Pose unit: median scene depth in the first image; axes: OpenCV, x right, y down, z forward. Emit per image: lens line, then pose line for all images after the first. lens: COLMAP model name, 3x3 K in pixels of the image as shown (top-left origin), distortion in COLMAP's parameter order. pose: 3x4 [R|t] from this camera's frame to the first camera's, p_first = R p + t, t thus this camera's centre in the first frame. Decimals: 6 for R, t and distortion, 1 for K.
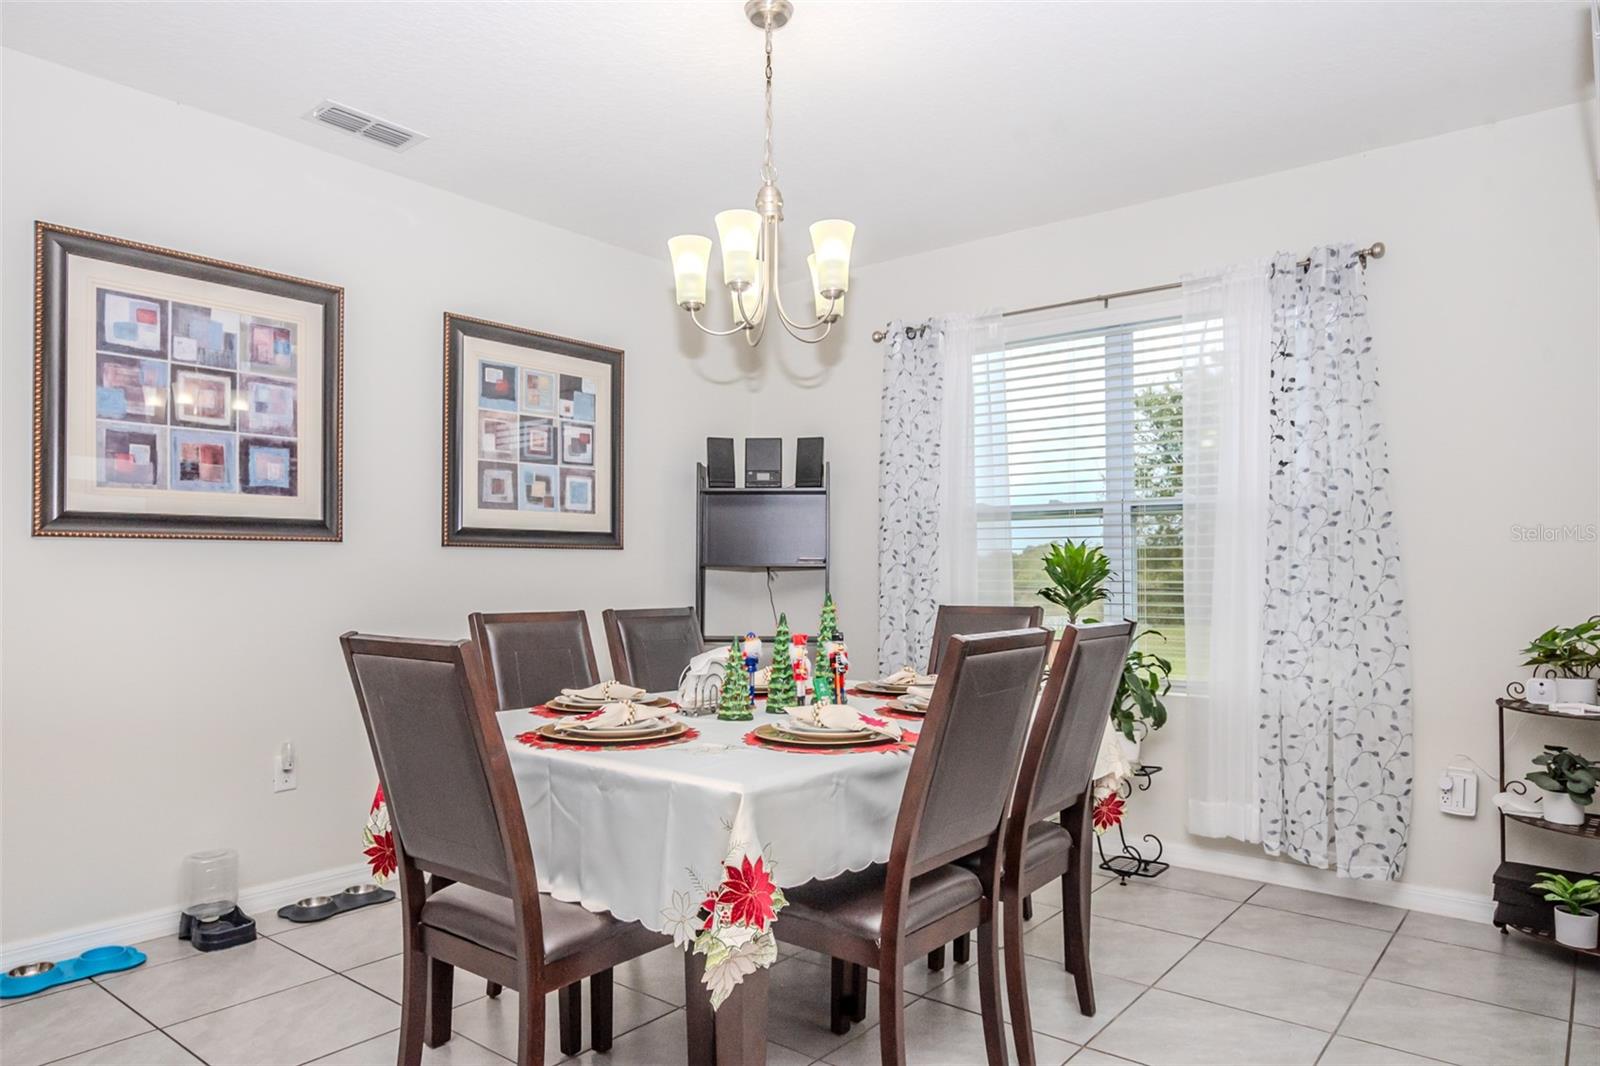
lens RADIAL K [[1013.9, 0, 783.9], [0, 1013.9, 545.7], [0, 0, 1]] dist [-0.002652, 0.000159]
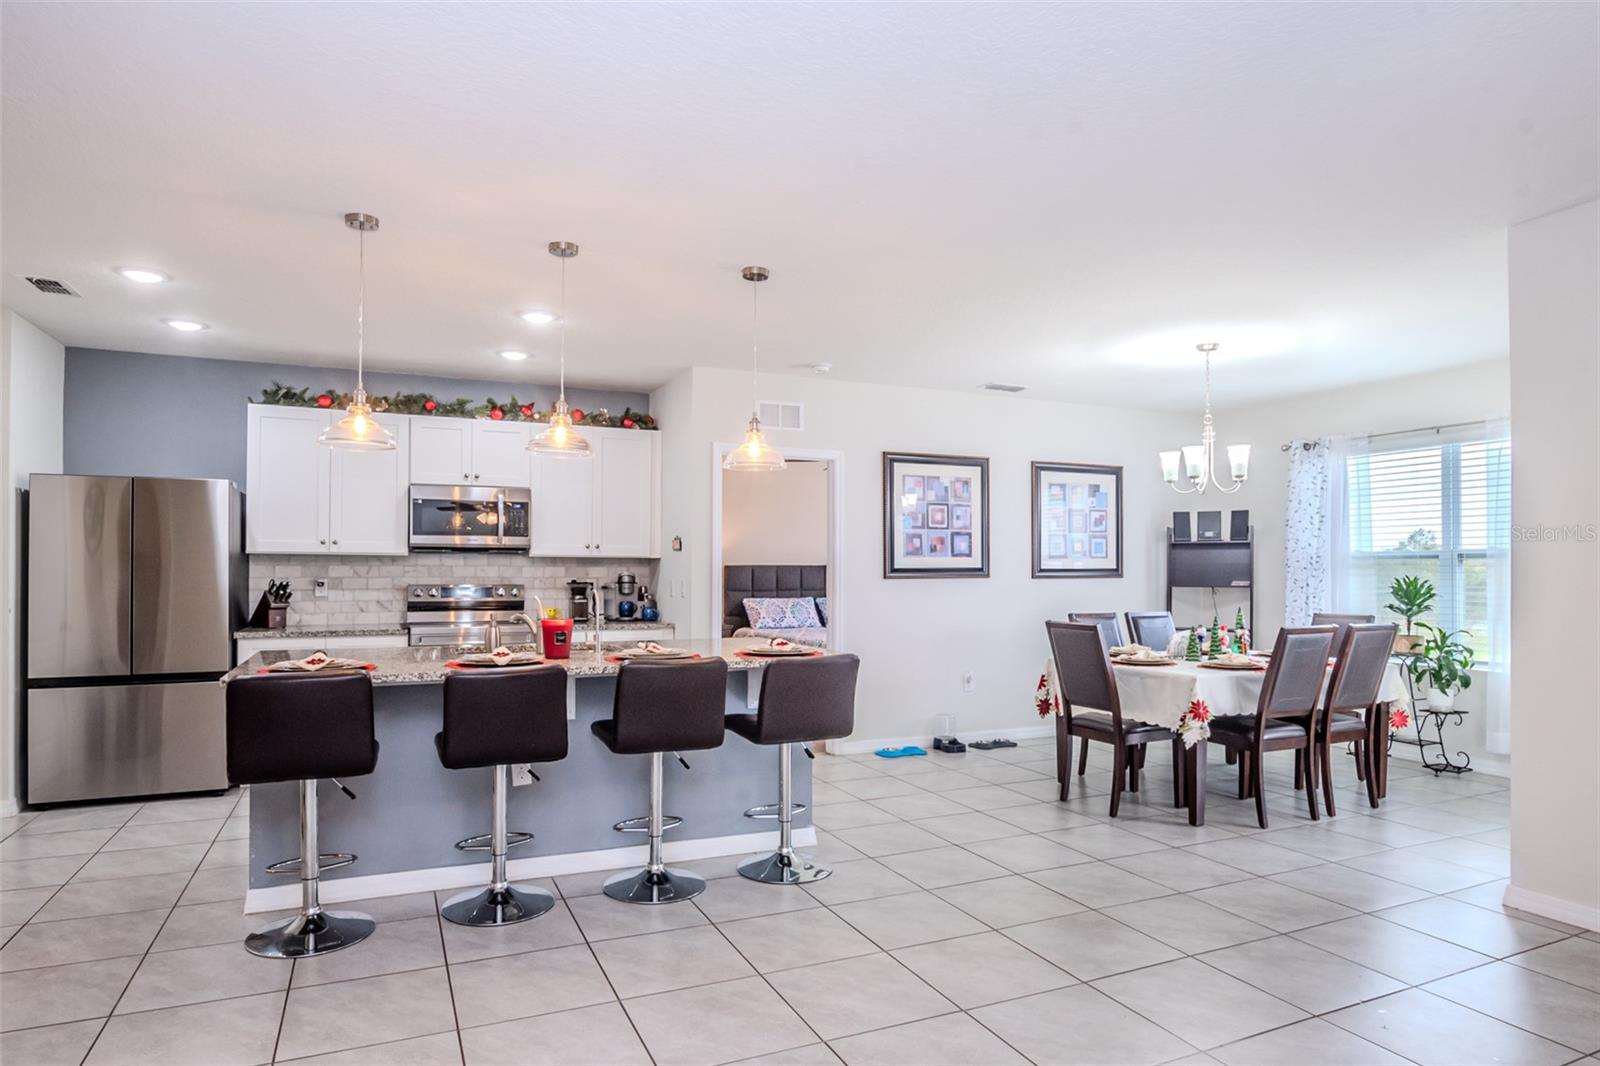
lens RADIAL K [[899.5, 0, 792.0], [0, 899.5, 567.9], [0, 0, 1]] dist [-0.003607, -0.000322]
pose [[0.895265, -0.001574, -0.445530, 0.035610], [0.011995, 0.999716, 0.020572, -0.072596], [0.445372, -0.023762, 0.895030, -0.936389]]
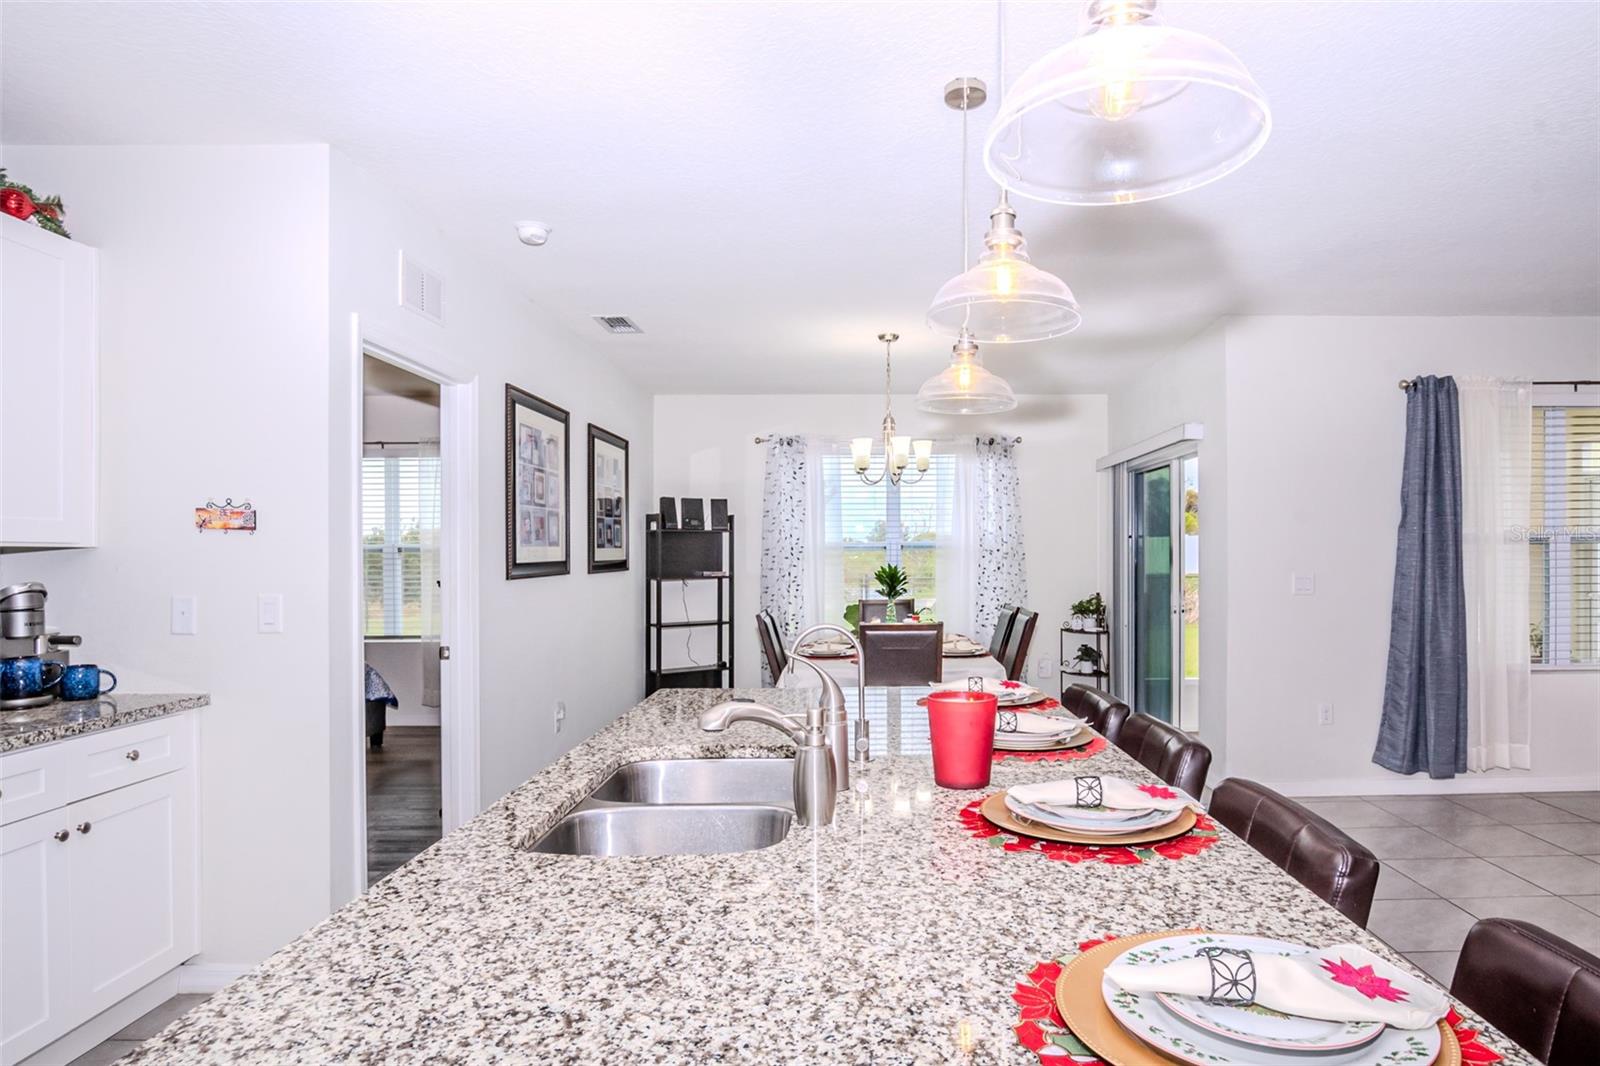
lens RADIAL K [[928.6, 0, 849.5], [0, 928.6, 549.8], [0, 0, 1]] dist [-0.001198, -0.000469]
pose [[0.776099, -0.004898, 0.630592, -1.081996], [-0.008756, 0.999790, 0.018543, -0.076776], [-0.630550, -0.019913, 0.775893, -0.423203]]
